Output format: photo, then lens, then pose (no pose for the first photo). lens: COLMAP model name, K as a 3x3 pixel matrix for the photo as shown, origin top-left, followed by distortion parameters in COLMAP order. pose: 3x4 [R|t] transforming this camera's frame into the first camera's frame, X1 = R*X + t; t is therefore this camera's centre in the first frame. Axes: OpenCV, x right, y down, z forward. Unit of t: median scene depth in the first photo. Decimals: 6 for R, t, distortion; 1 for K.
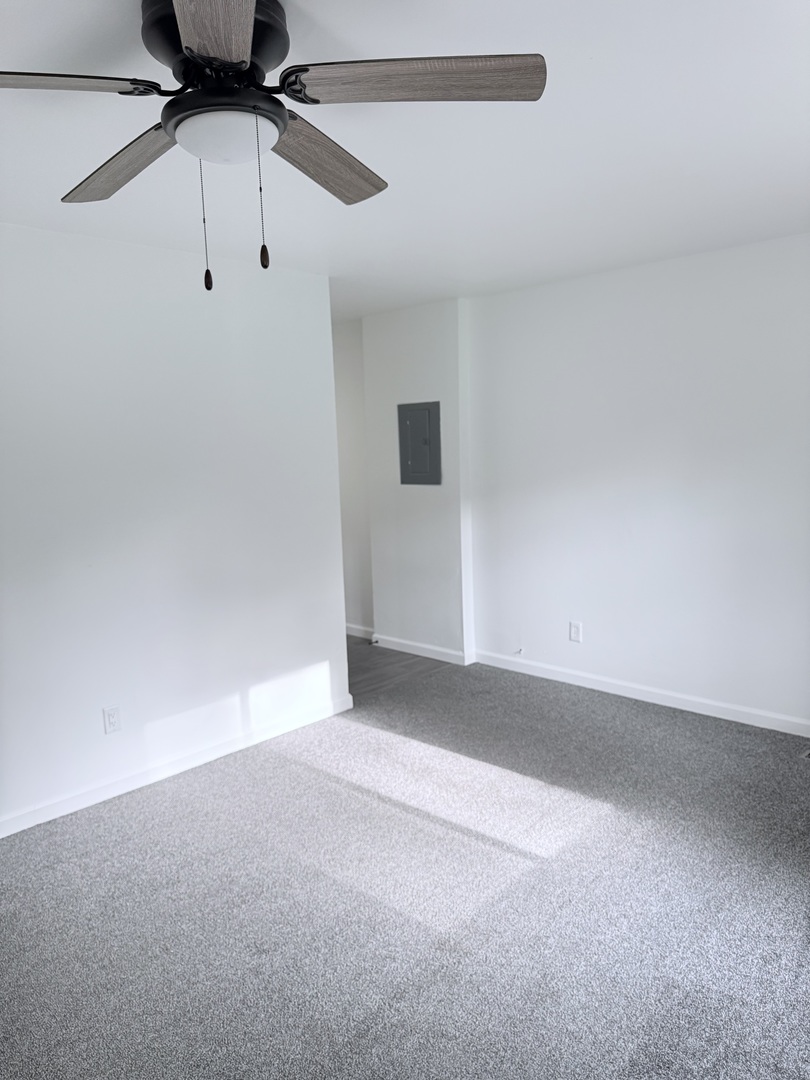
lens RADIAL K [[772.9, 0, 401.8], [0, 772.9, 535.2], [0, 0, 1]] dist [0.071220, -0.043058]
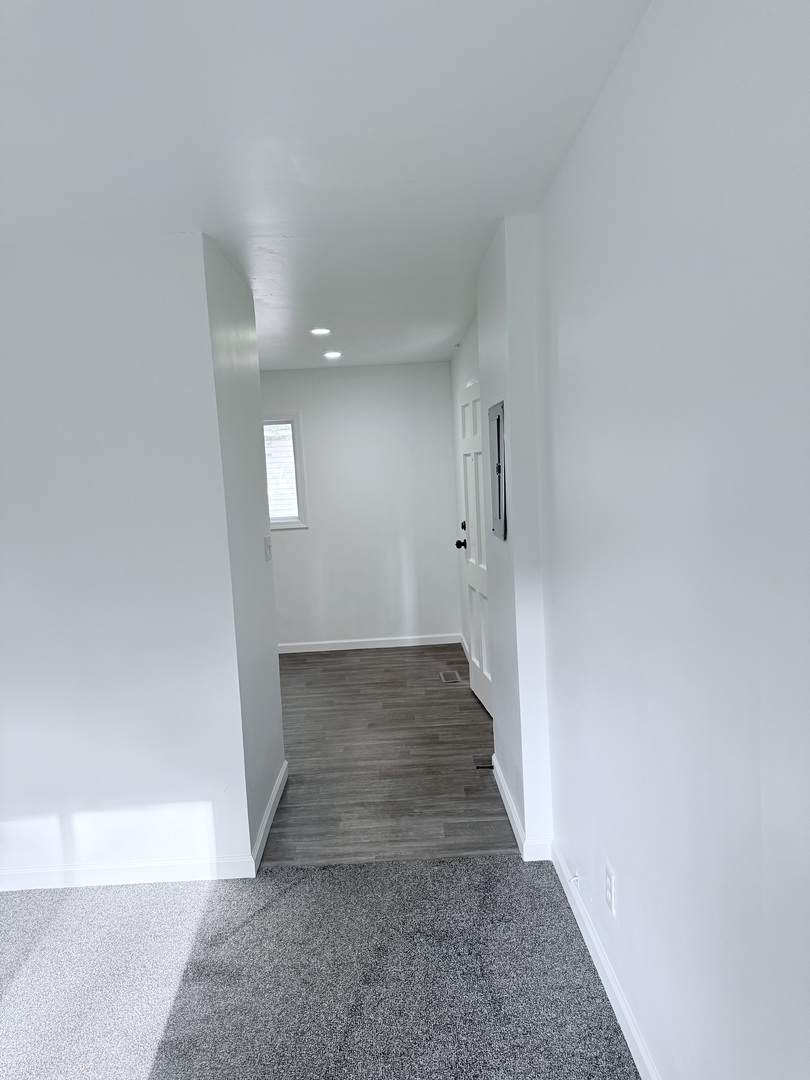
lens RADIAL K [[772.9, 0, 401.8], [0, 772.9, 535.2], [0, 0, 1]] dist [0.071220, -0.043058]
pose [[0.701290, 0.084183, -0.707888, 0.502277], [-0.064015, 0.996428, 0.055078, -0.122052], [0.709996, 0.006690, 0.704174, 0.644948]]
